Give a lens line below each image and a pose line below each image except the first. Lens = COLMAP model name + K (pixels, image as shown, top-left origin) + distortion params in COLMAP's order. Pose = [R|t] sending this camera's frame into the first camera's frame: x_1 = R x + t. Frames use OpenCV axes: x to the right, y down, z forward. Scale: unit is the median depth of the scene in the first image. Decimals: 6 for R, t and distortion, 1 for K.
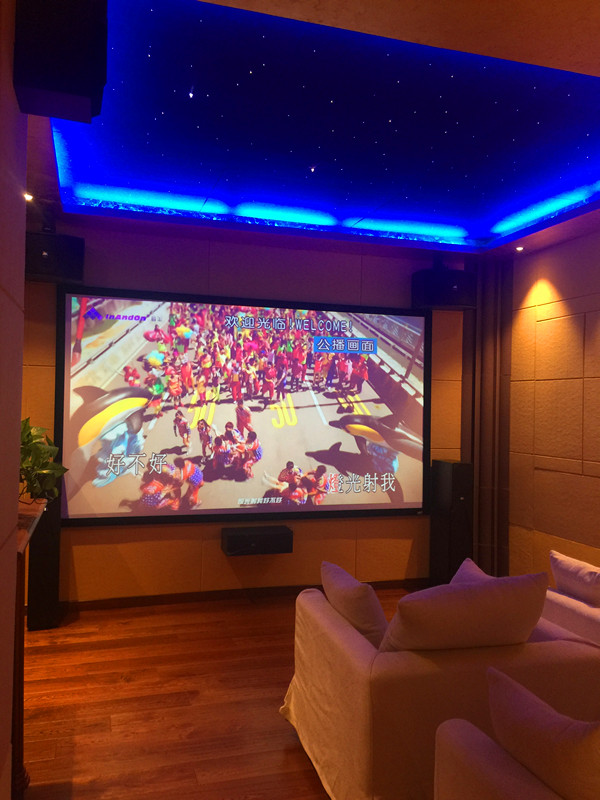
lens RADIAL K [[682.5, 0, 295.2], [0, 682.5, 399.5], [0, 0, 1]] dist [0.052576, -0.107137]
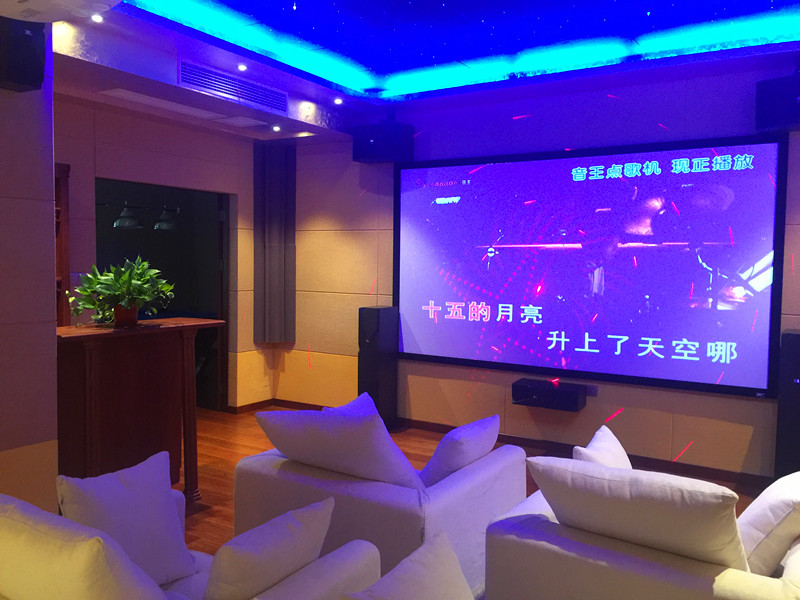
lens RADIAL K [[682.5, 0, 387.3], [0, 682.5, 298.4], [0, 0, 1]] dist [0.052576, -0.107137]
pose [[0.635378, 0.033209, -0.771487, 0.562519], [0.006435, 0.998812, 0.048294, 0.015394], [0.772175, -0.035649, 0.634410, 0.186740]]
